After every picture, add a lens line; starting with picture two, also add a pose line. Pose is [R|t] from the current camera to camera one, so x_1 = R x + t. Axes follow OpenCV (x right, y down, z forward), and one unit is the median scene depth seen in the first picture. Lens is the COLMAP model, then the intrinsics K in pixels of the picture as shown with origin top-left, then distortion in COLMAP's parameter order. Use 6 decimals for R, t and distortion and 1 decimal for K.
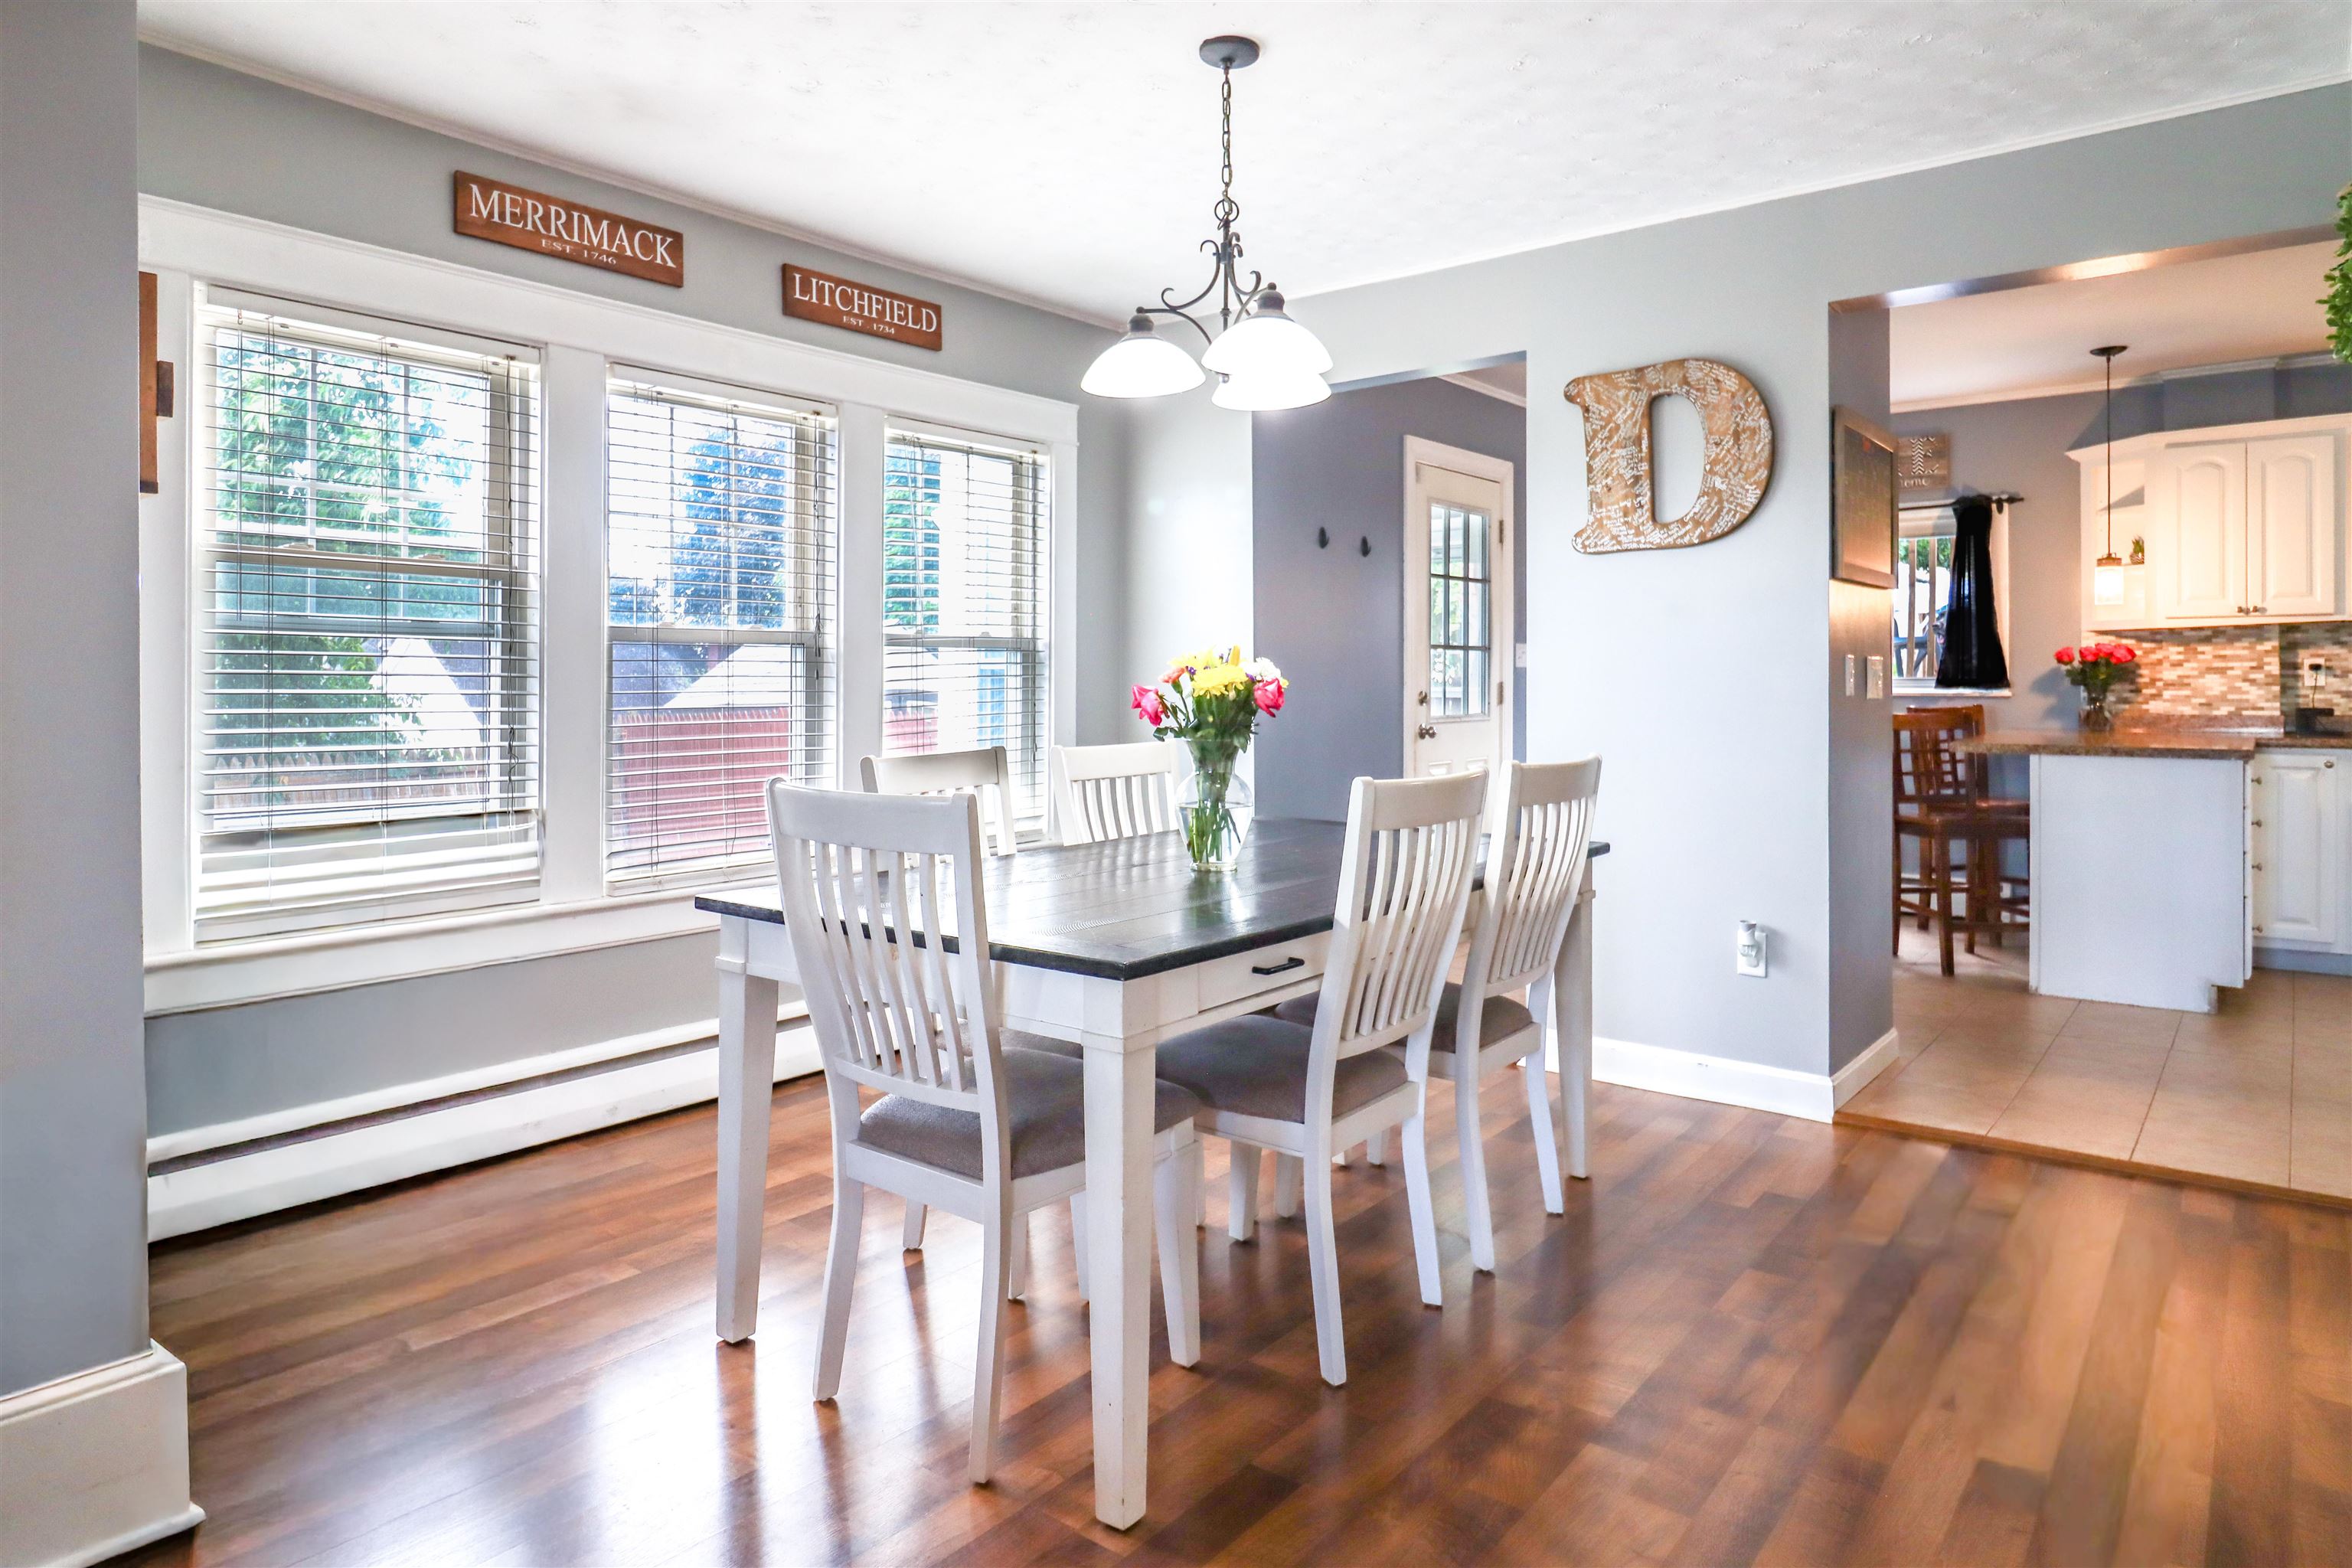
lens RADIAL K [[1432.9, 0, 1233.3], [0, 1432.9, 682.9], [0, 0, 1]] dist [0.022643, -0.002431]
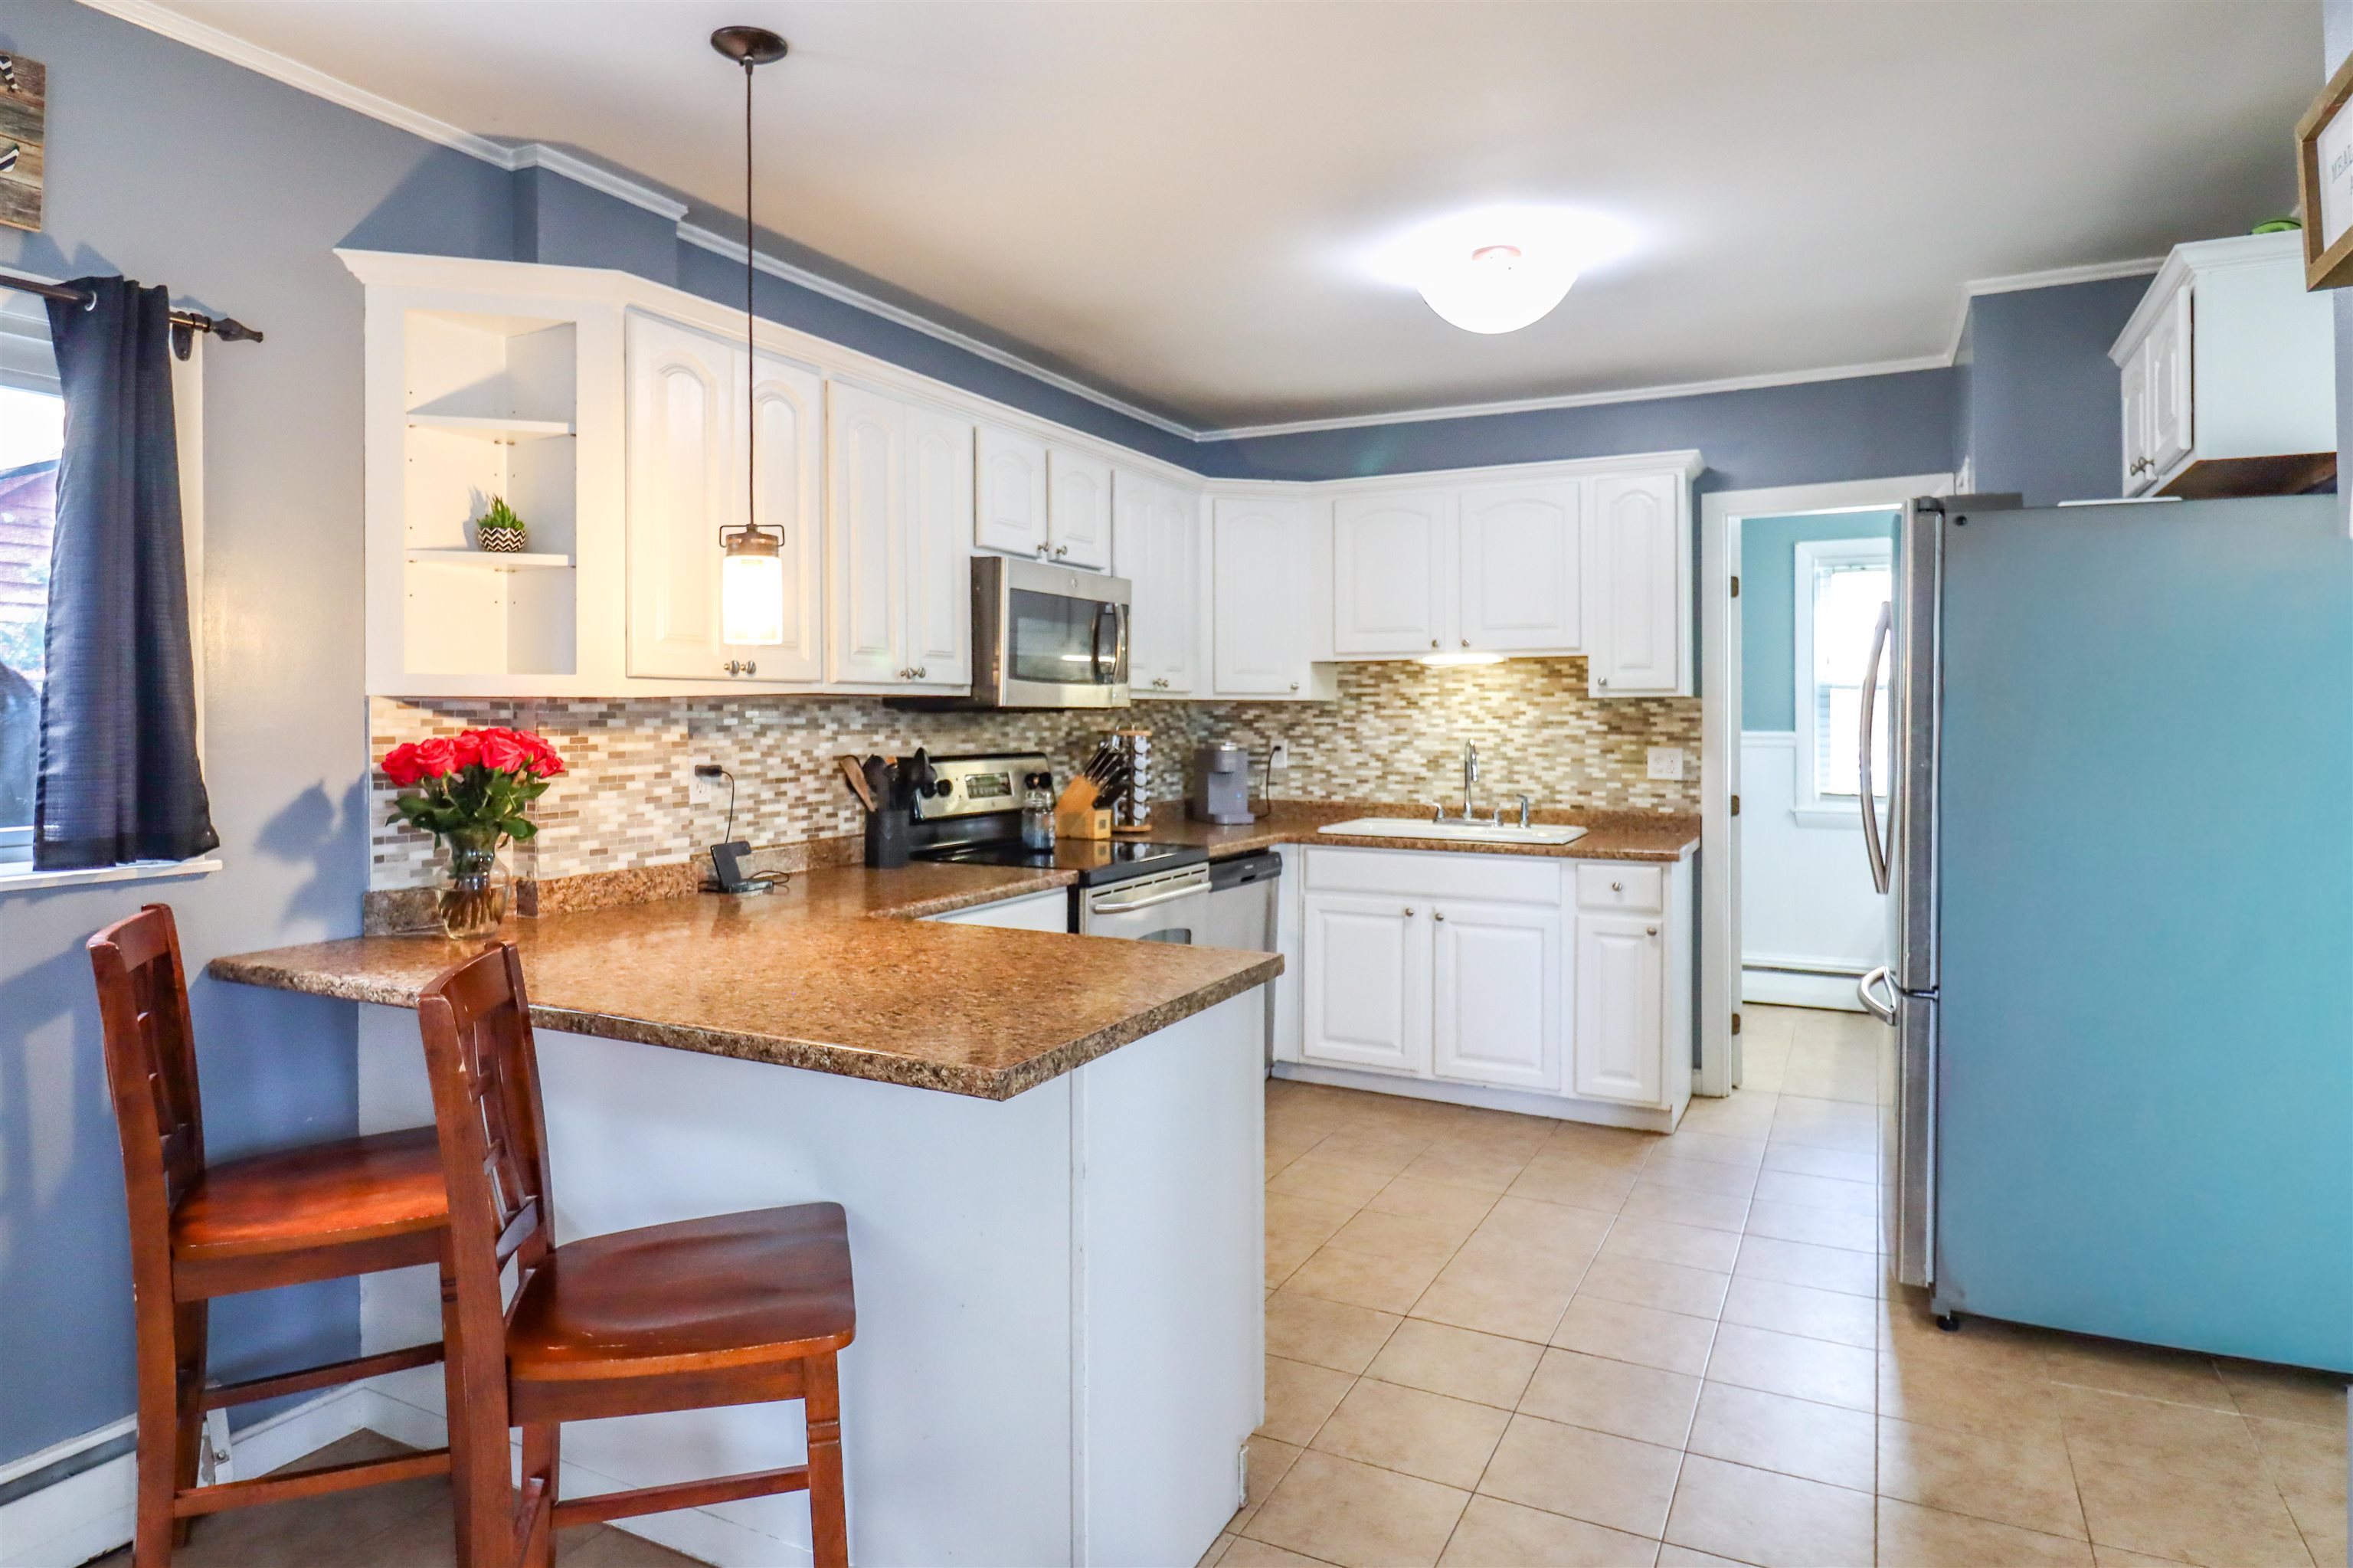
lens RADIAL K [[1423.2, 0, 1114.8], [0, 1423.2, 732.6], [0, 0, 1]] dist [0.000044, -0.000361]
pose [[-0.150122, -0.008357, 0.988632, 0.165023], [0.006997, 0.999930, 0.009515, -0.029663], [-0.988643, 0.008346, -0.150053, 0.908540]]
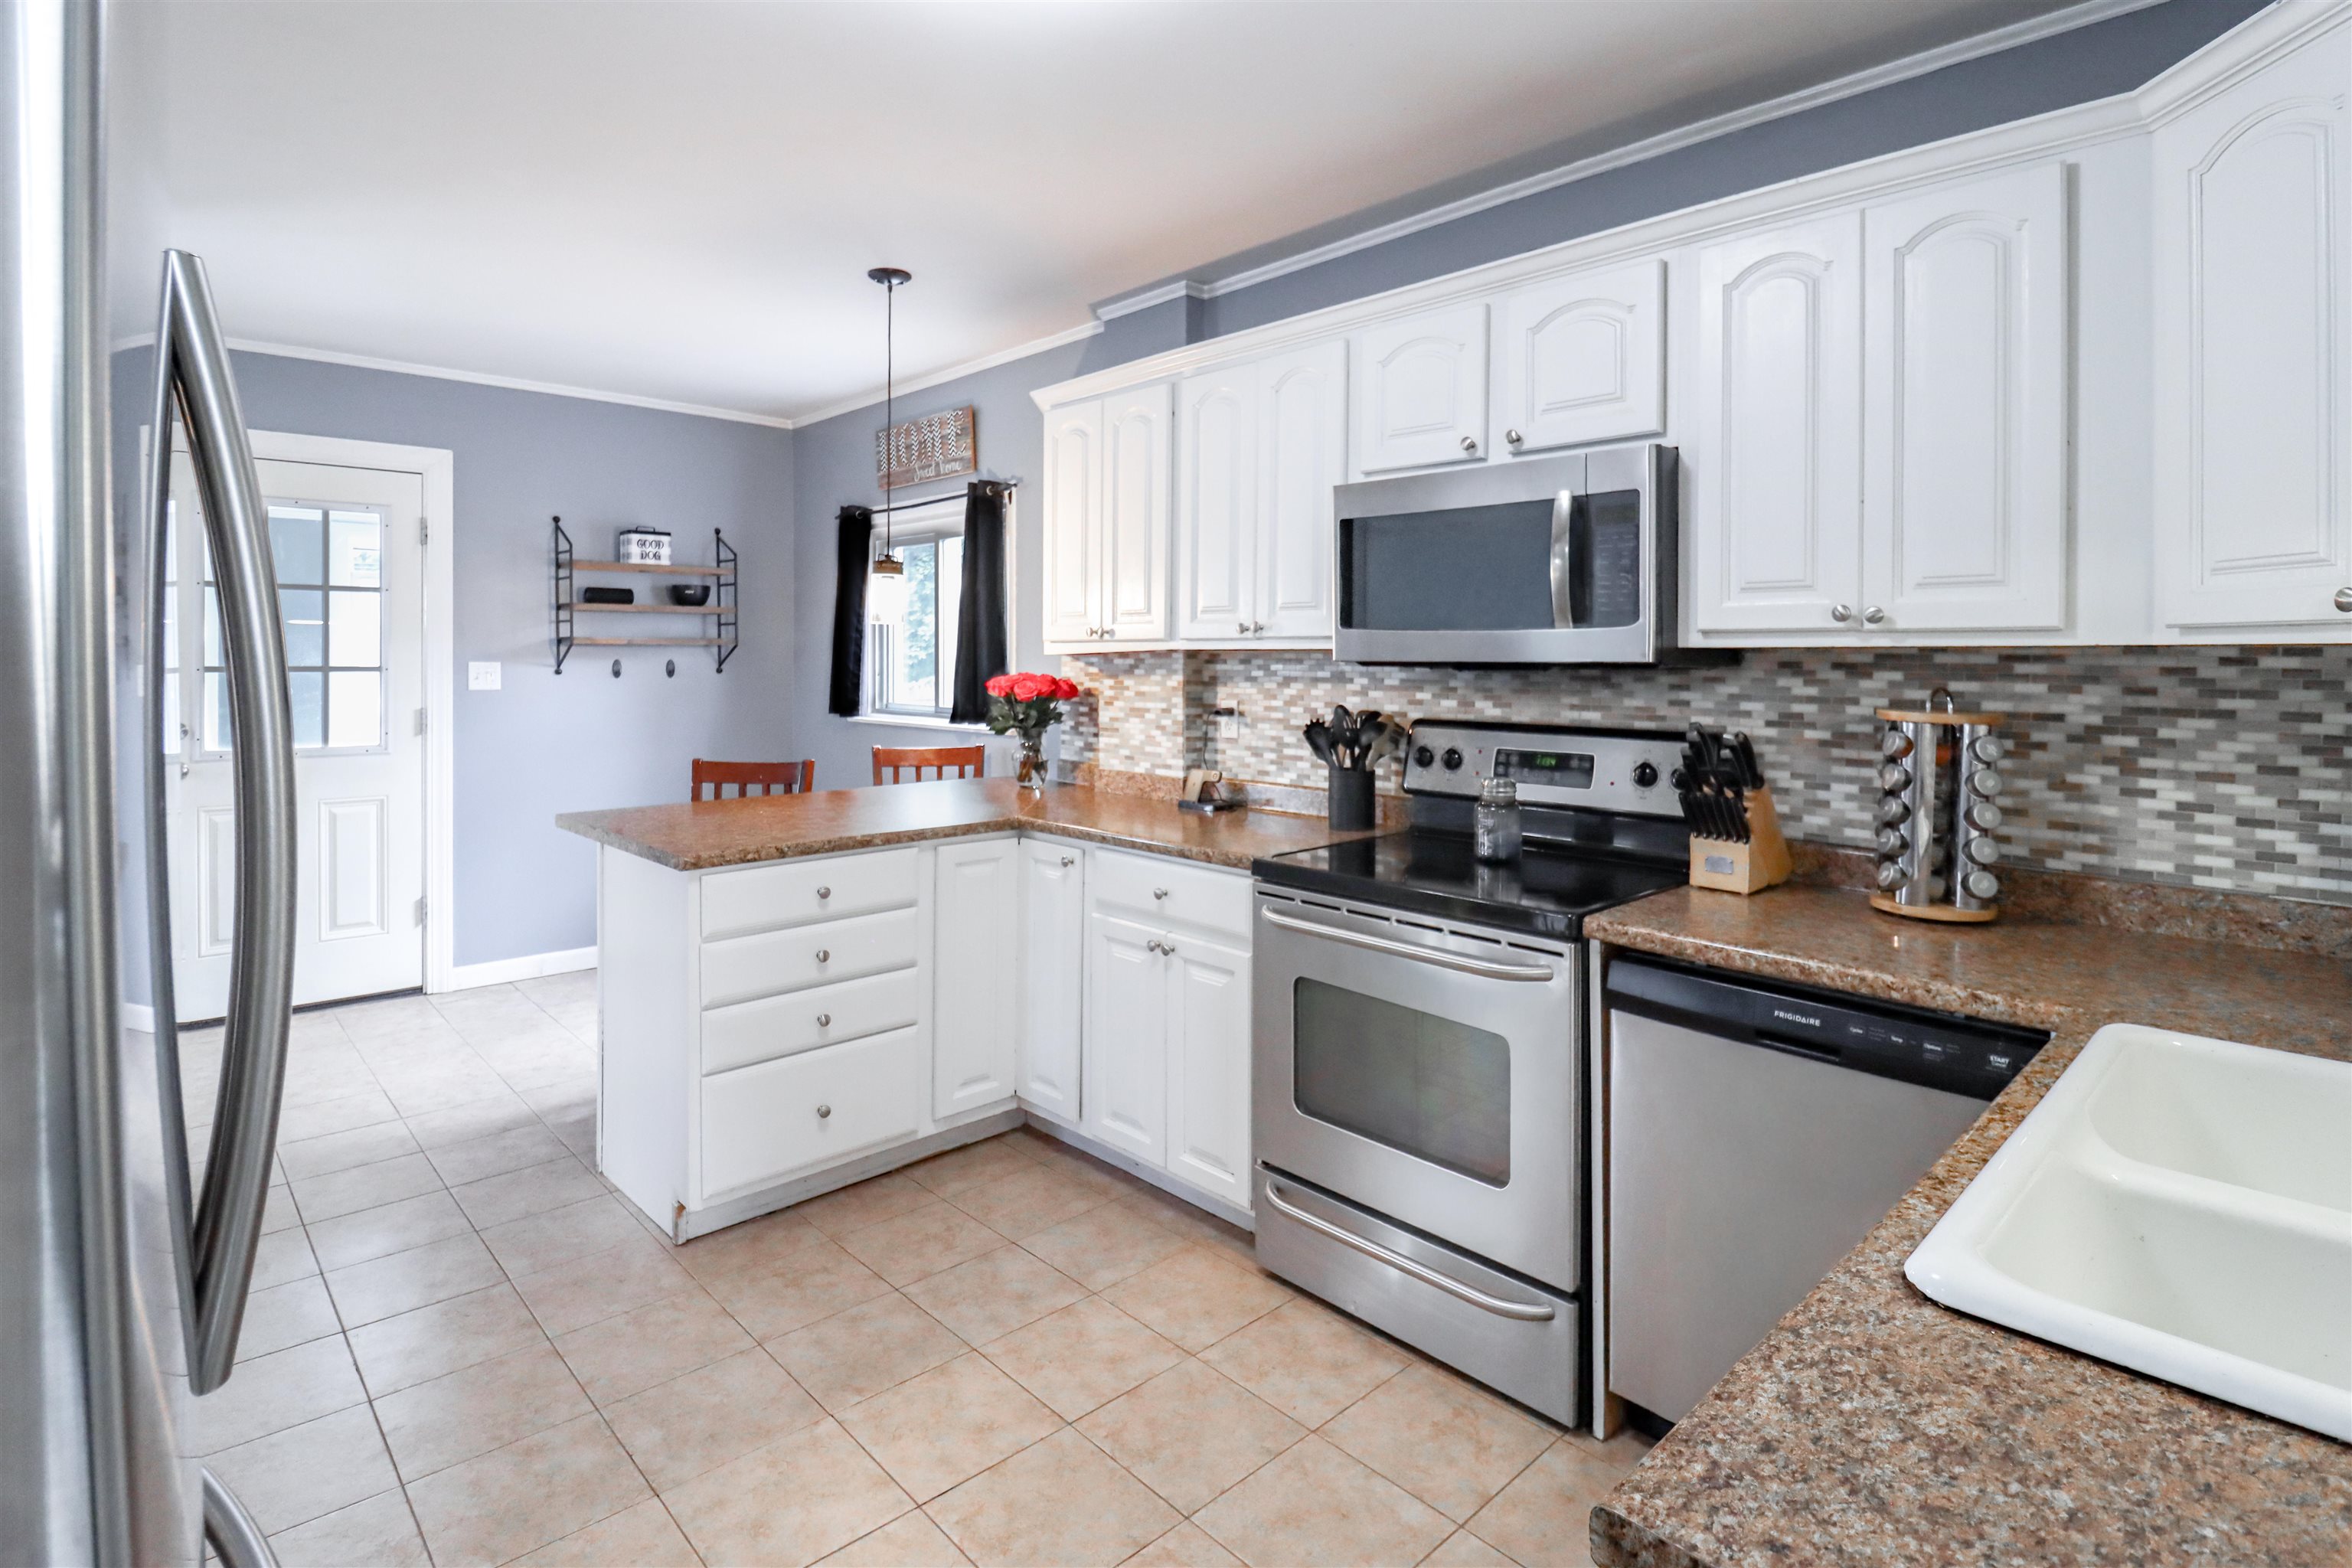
lens RADIAL K [[1189.3, 0, 1150.2], [0, 1189.3, 680.4], [0, 0, 1]] dist [-0.002681, -0.000783]
pose [[0.980360, 0.012821, -0.196798, 0.810963], [-0.009895, 0.999826, 0.015842, -0.034712], [0.196967, -0.013583, 0.980316, 0.411437]]
